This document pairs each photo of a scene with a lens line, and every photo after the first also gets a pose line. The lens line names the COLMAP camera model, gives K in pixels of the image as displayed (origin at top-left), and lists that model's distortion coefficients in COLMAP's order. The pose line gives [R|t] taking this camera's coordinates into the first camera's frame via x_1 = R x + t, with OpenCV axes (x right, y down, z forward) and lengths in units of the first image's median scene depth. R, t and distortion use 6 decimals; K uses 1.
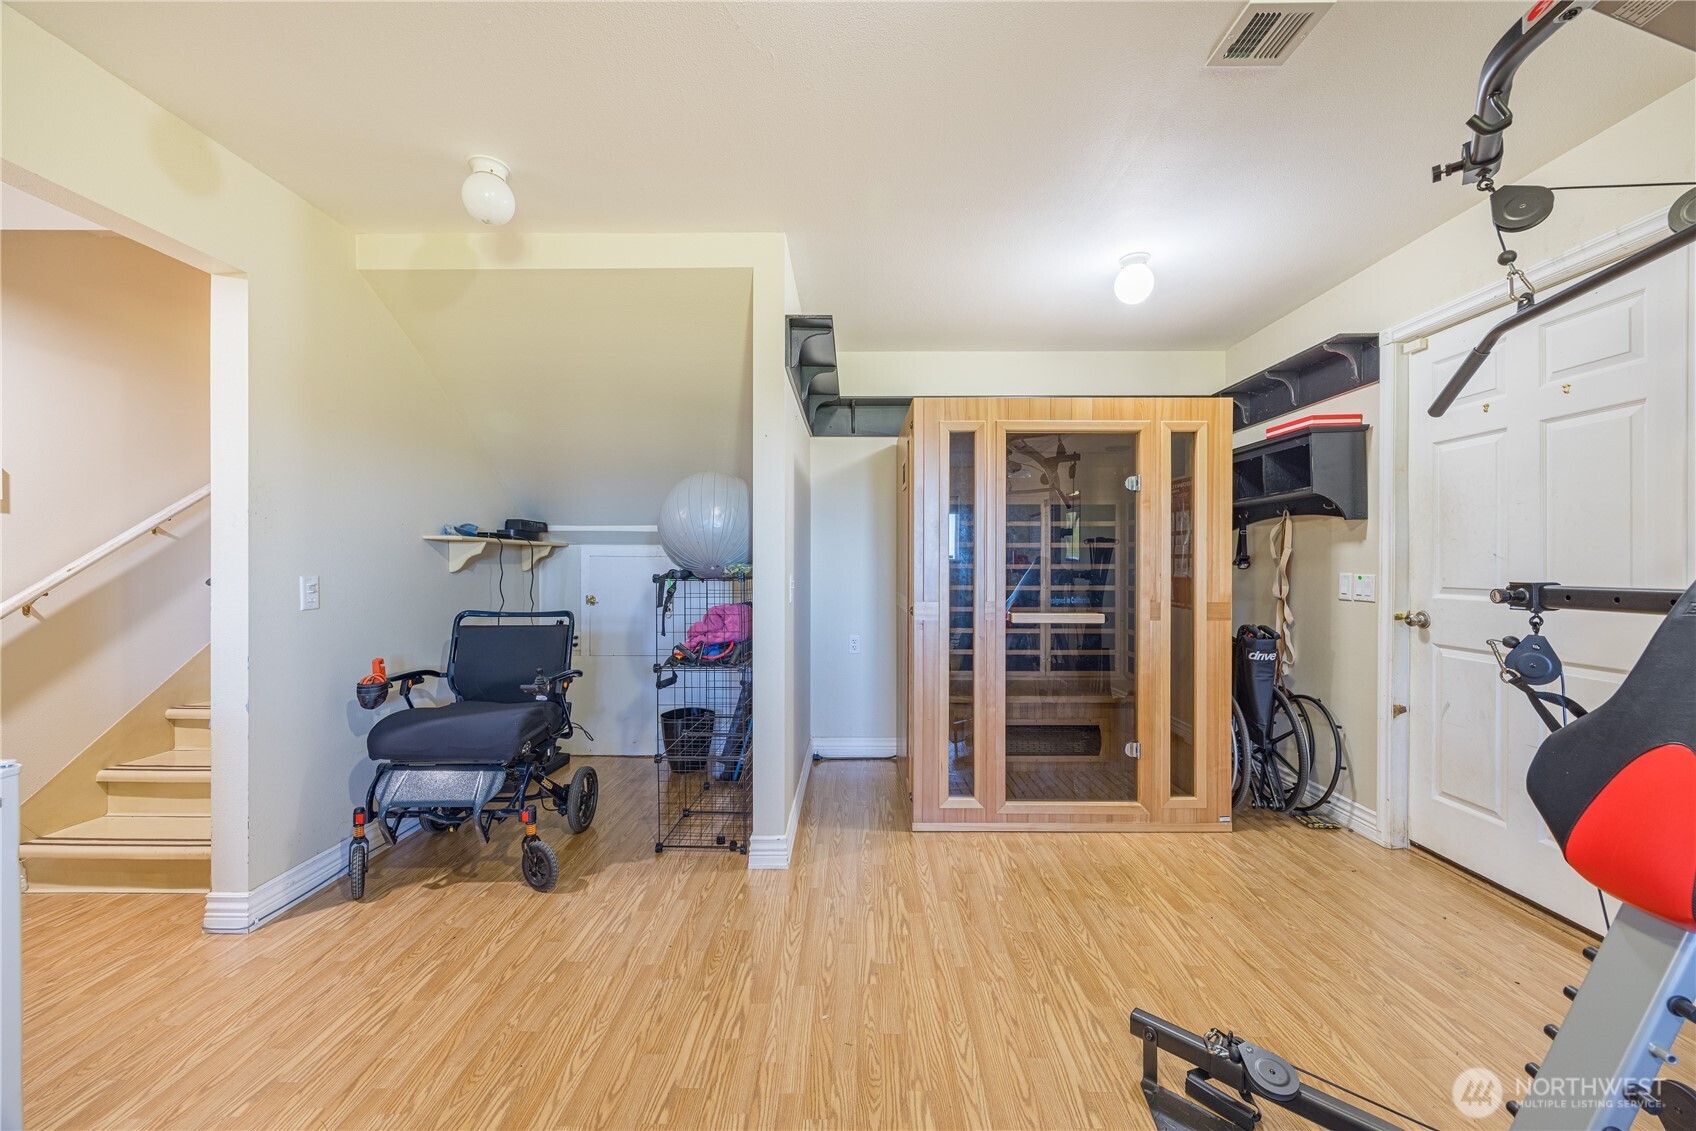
lens RADIAL K [[651.0, 0, 852.8], [0, 651.0, 565.5], [0, 0, 1]] dist [-0.002253, -0.000359]
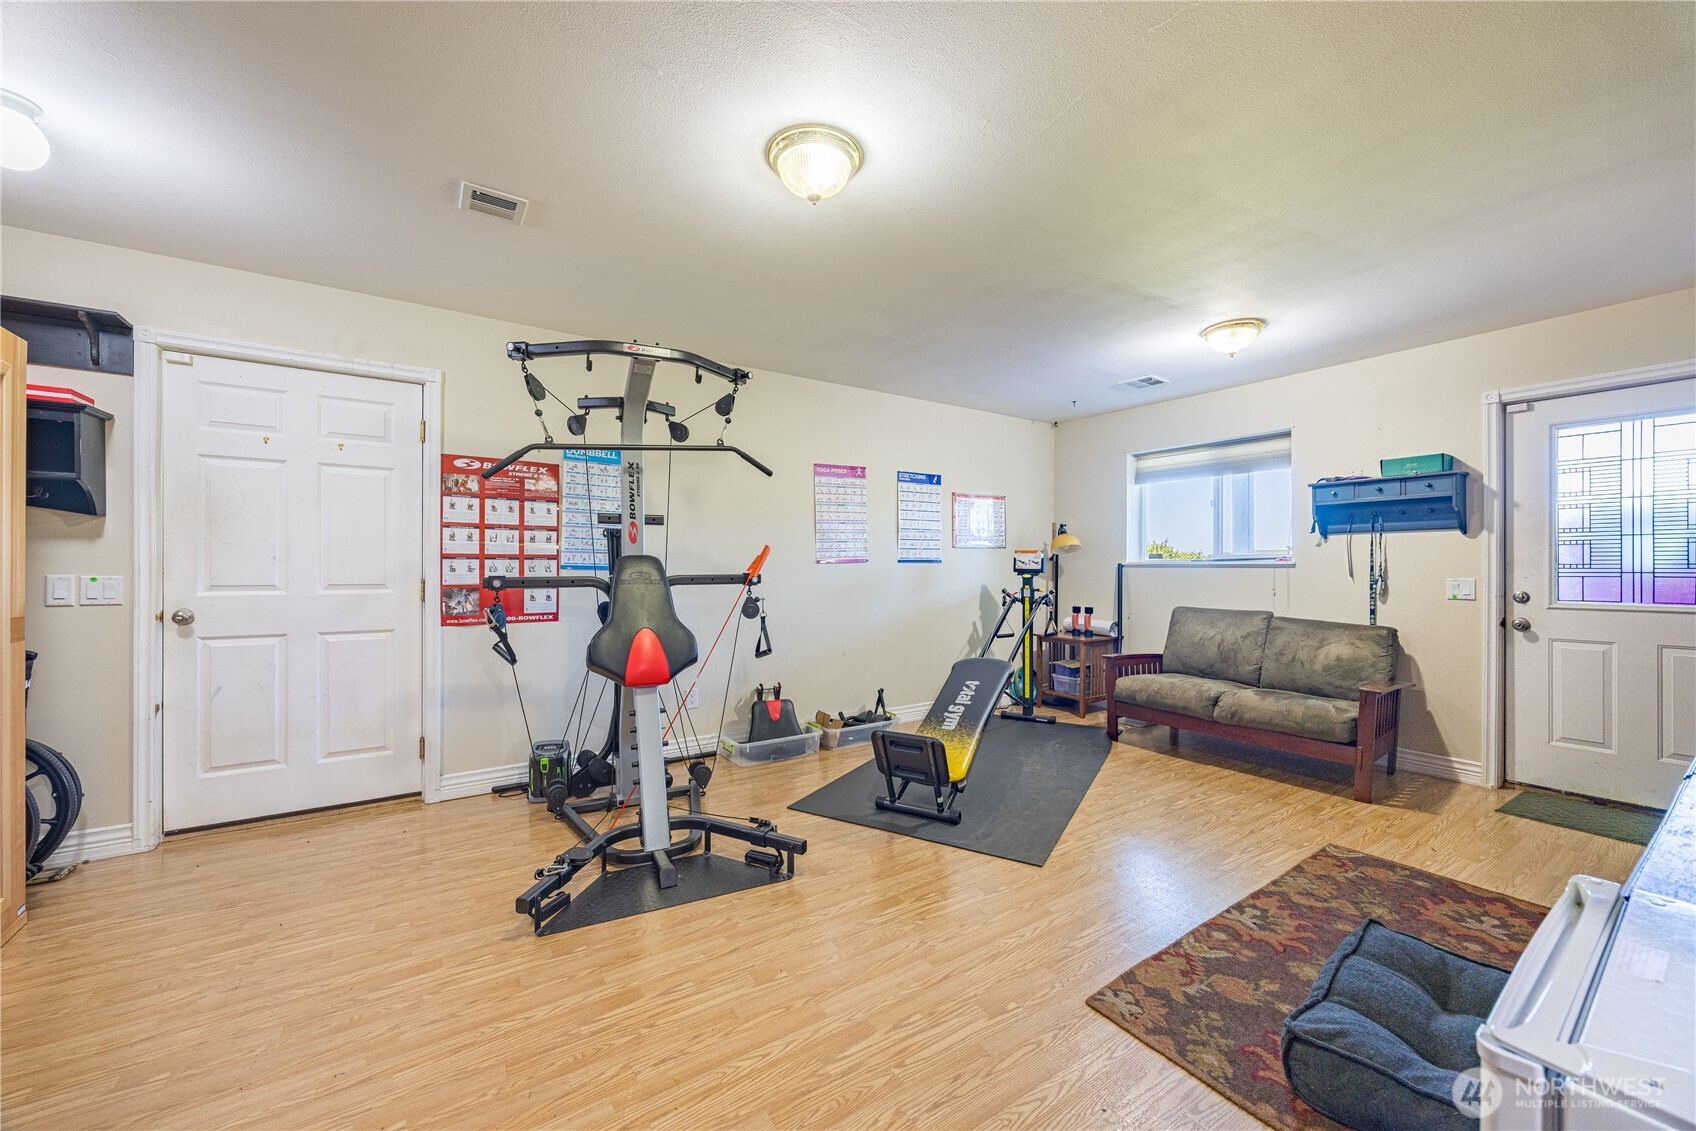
lens RADIAL K [[651.0, 0, 852.2], [0, 651.0, 567.0], [0, 0, 1]] dist [-0.002253, -0.000359]
pose [[-0.543116, -0.003412, 0.839651, -0.616818], [-0.008208, 0.999966, -0.001245, -0.006573], [-0.839618, -0.007568, -0.543125, 0.665658]]
